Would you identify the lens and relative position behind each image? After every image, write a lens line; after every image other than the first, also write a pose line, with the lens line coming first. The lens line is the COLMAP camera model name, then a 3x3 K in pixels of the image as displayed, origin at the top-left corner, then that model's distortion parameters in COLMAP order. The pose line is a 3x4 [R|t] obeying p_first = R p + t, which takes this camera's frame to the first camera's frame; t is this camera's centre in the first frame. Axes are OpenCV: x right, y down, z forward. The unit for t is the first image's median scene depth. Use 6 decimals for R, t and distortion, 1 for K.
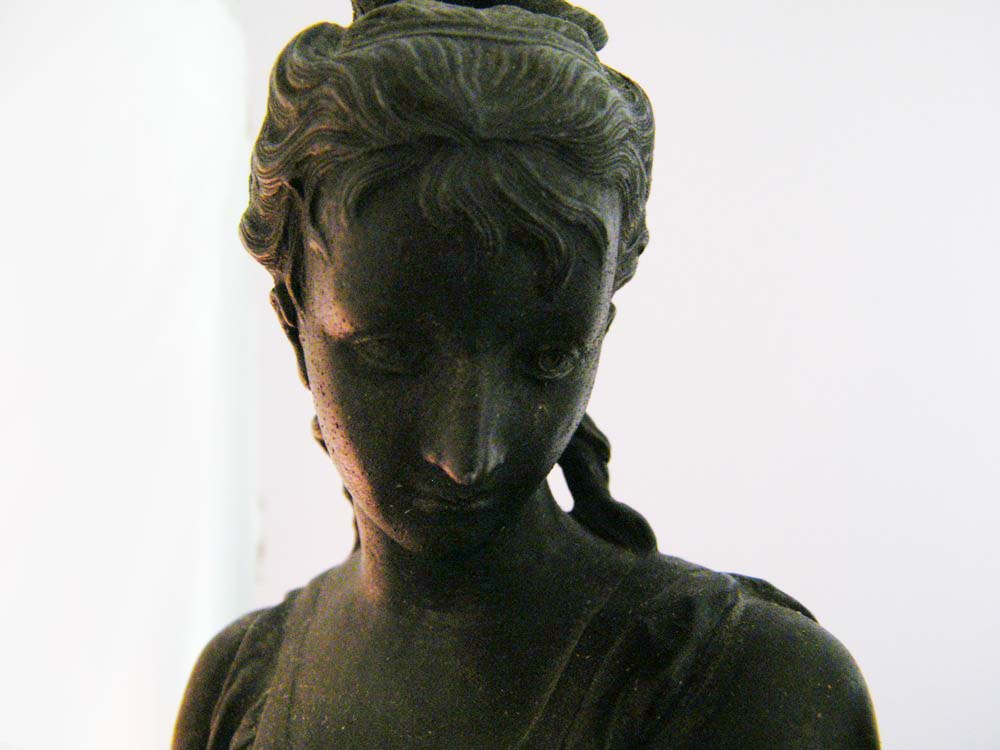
lens RADIAL K [[841.2, 0, 516.8], [0, 841.2, 346.0], [0, 0, 1]] dist [-0.170427, 0.107482]
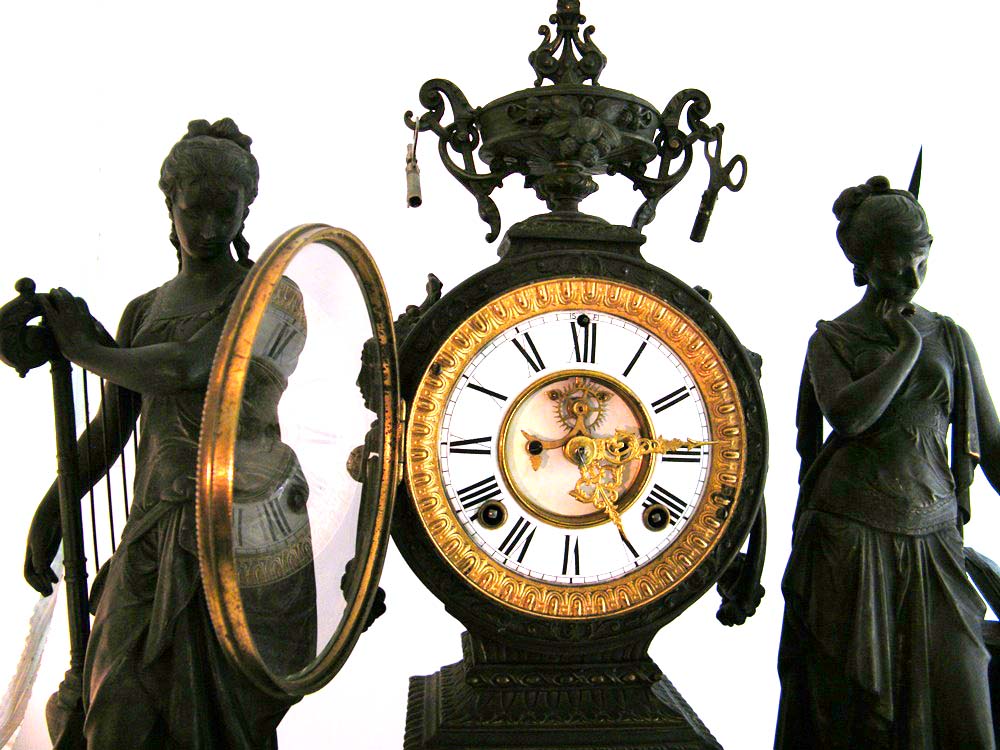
lens RADIAL K [[841.2, 0, 513.2], [0, 841.2, 350.9], [0, 0, 1]] dist [-0.170427, 0.107482]
pose [[0.966232, 0.054100, 0.251931, 0.464107], [-0.076453, 0.993875, 0.079795, 0.266427], [-0.246071, -0.096361, 0.964450, -3.925657]]
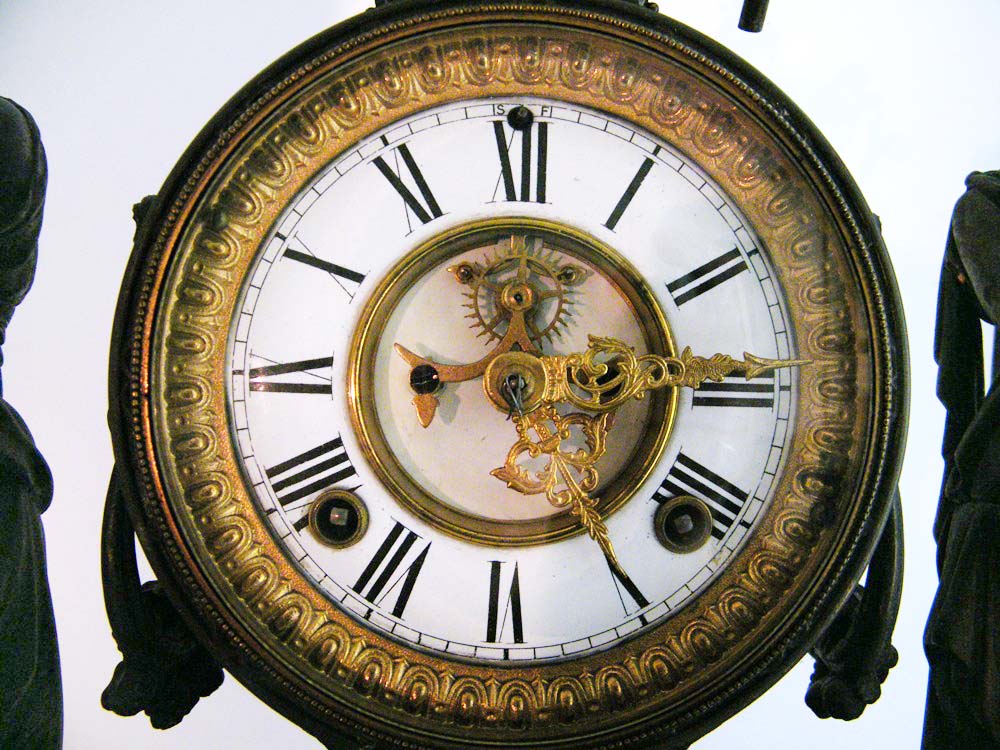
lens RADIAL K [[841.2, 0, 508.7], [0, 841.2, 342.7], [0, 0, 1]] dist [-0.170427, 0.107482]
pose [[0.983811, 0.033856, 0.175982, 1.546518], [-0.048906, 0.995440, 0.081900, 0.837240], [-0.172406, -0.089180, 0.980981, -1.869066]]
